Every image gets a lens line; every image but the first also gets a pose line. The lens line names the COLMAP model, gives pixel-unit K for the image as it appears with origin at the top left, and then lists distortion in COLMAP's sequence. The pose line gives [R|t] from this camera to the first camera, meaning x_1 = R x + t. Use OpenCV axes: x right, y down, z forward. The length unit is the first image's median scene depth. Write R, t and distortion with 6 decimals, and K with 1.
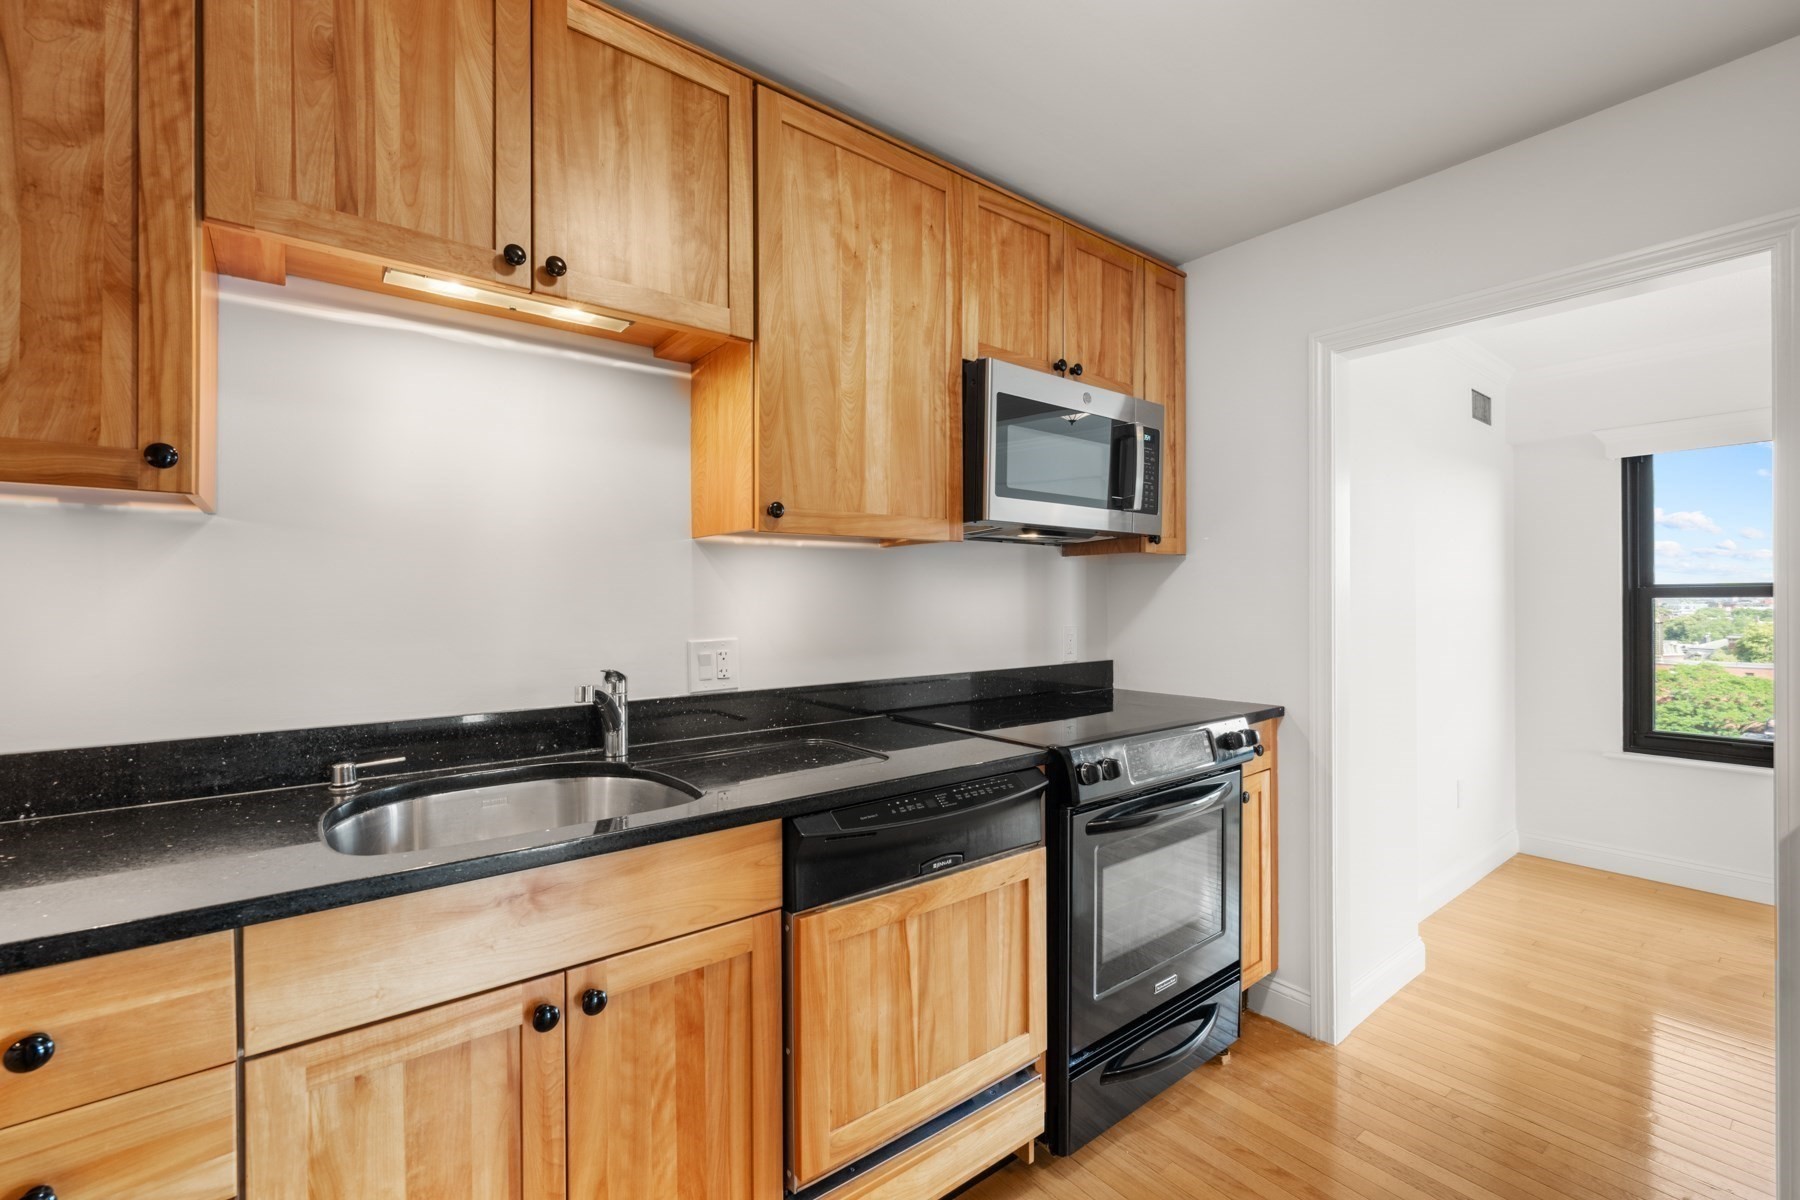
lens RADIAL K [[758.5, 0, 897.0], [0, 758.5, 602.3], [0, 0, 1]] dist [-0.004074, 0.000947]
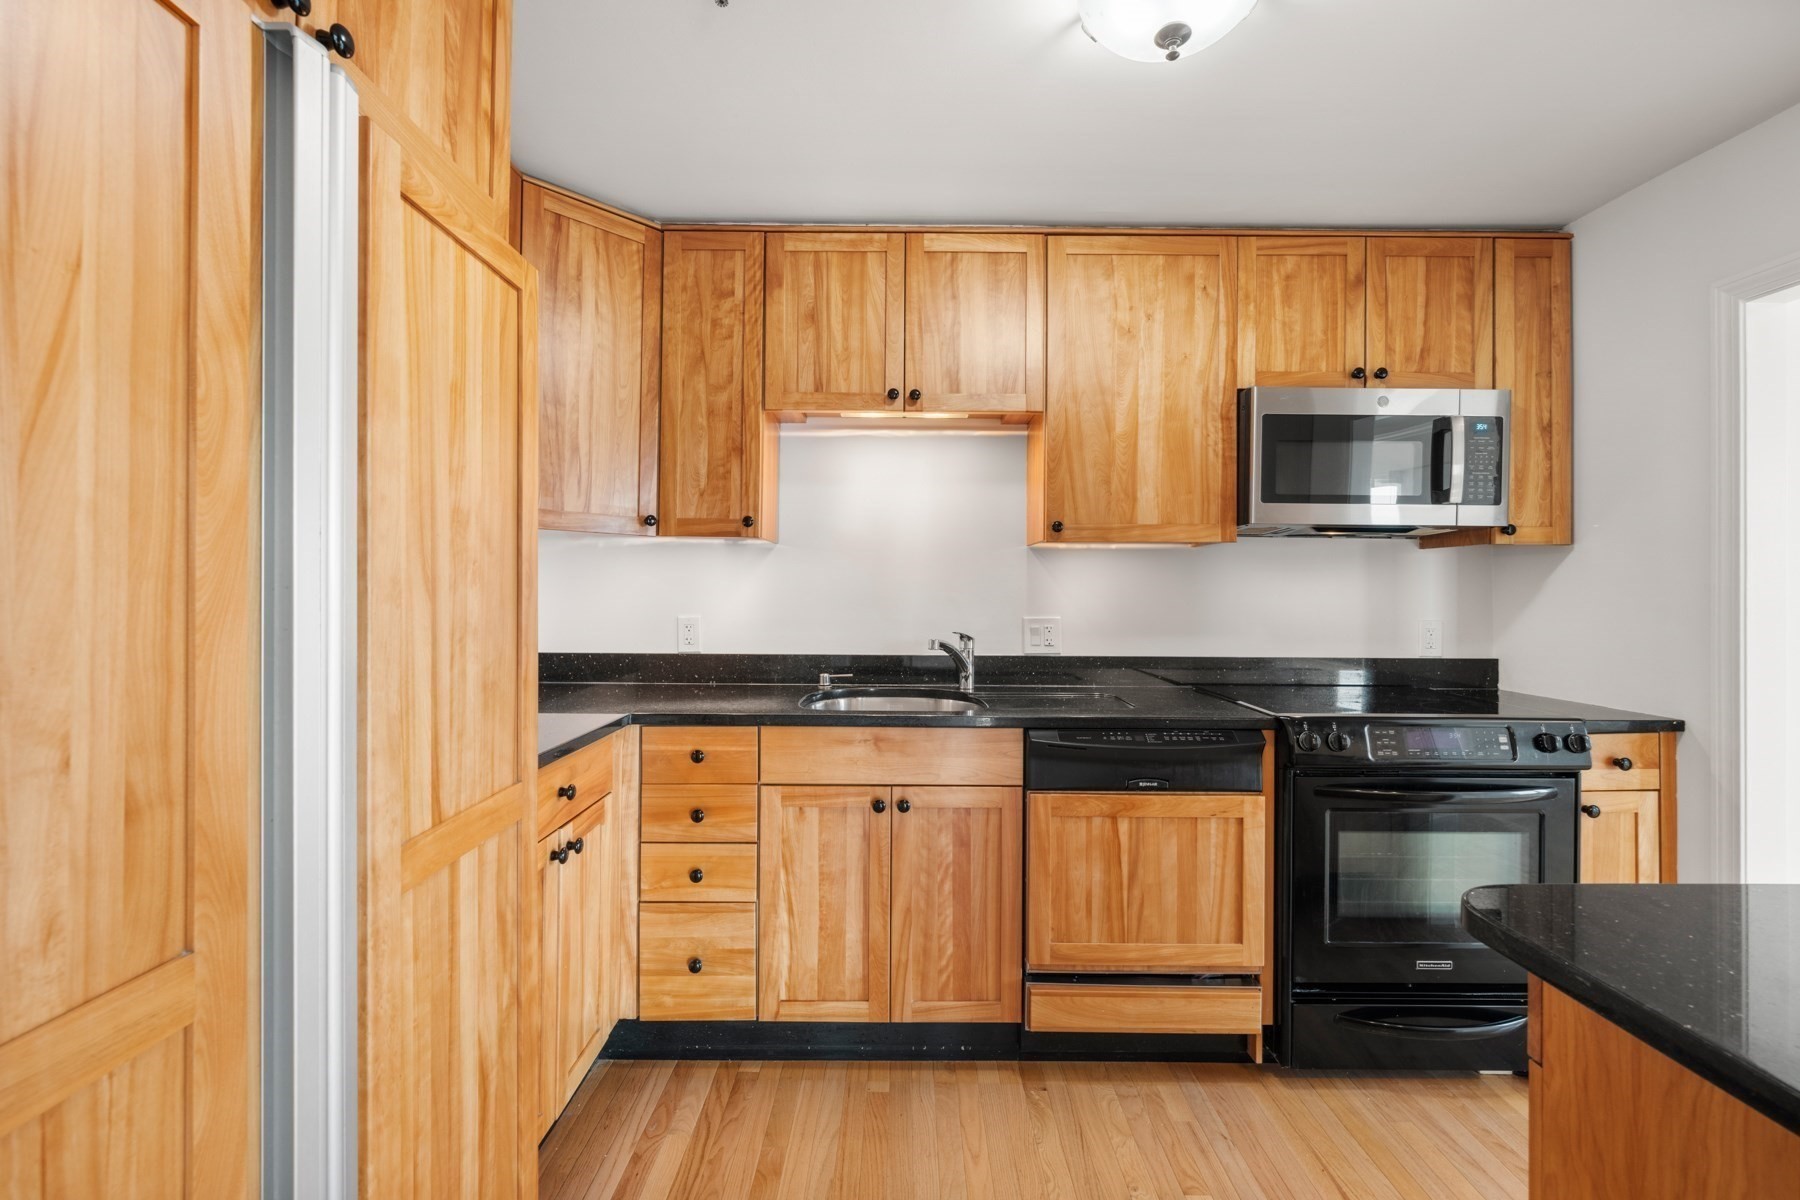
lens RADIAL K [[758.5, 0, 912.0], [0, 758.5, 584.9], [0, 0, 1]] dist [-0.004074, 0.000947]
pose [[0.793411, 0.005681, -0.608660, 0.546708], [-0.012499, 0.999898, -0.006960, 0.002684], [0.608558, 0.013130, 0.793401, -0.339371]]
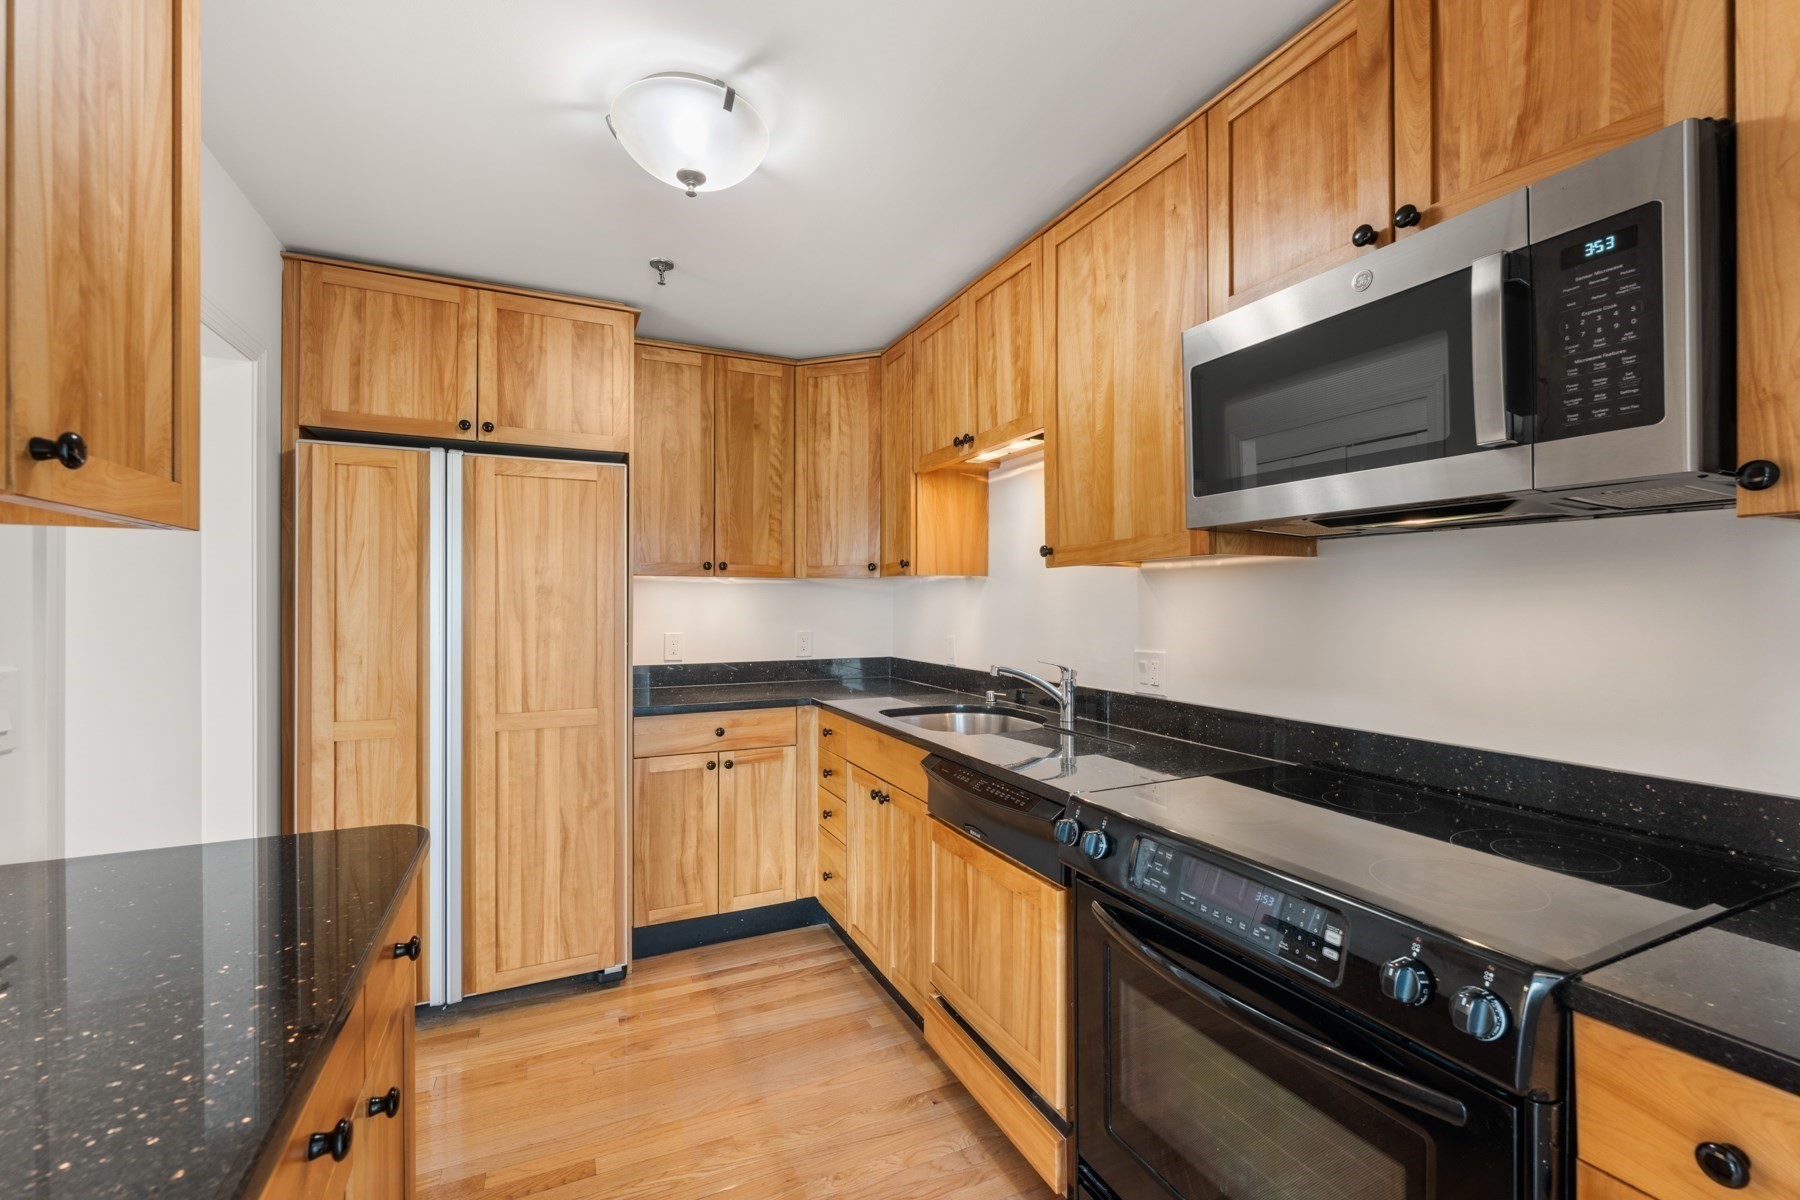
lens RADIAL K [[758.5, 0, 915.9], [0, 758.5, 609.2], [0, 0, 1]] dist [-0.004074, 0.000947]
pose [[-0.210144, 0.012824, -0.977586, 1.291586], [-0.001744, 0.999907, 0.013491, -0.041681], [0.977669, 0.004540, -0.210102, 1.158765]]
